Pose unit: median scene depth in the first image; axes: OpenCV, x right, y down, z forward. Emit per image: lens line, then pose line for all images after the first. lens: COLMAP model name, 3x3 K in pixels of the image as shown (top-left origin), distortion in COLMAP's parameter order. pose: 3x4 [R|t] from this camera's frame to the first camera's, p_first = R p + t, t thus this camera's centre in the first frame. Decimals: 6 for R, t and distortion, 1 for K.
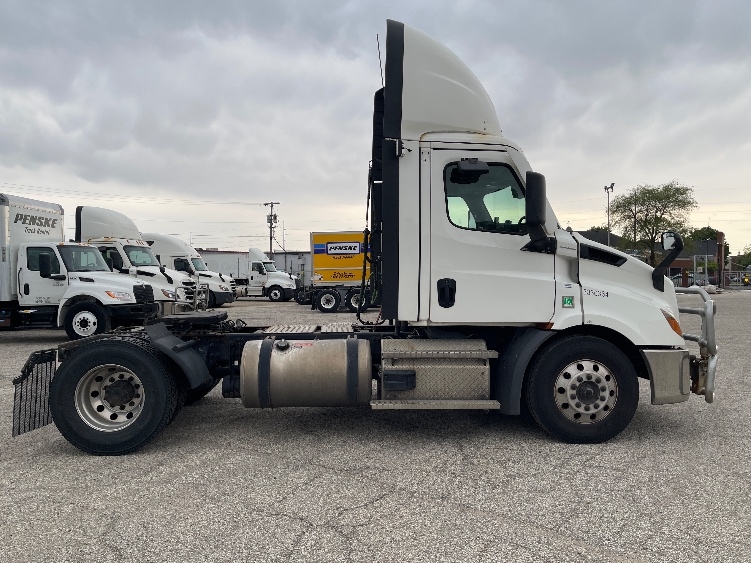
lens RADIAL K [[546.2, 0, 375.5], [0, 546.2, 281.5], [0, 0, 1]] dist [-0.002029, -0.001113]
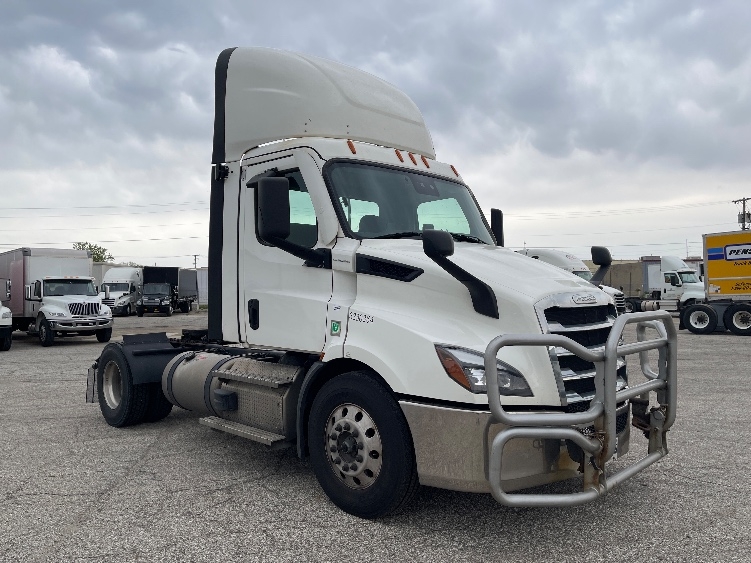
lens RADIAL K [[582.9, 0, 420.9], [0, 582.9, 270.8], [0, 0, 1]] dist [0.000310, -0.000241]
pose [[0.706027, -0.034102, -0.707363, 1.044238], [0.006138, 0.999097, -0.042039, -0.009650], [0.708158, 0.025339, 0.705599, 0.482877]]
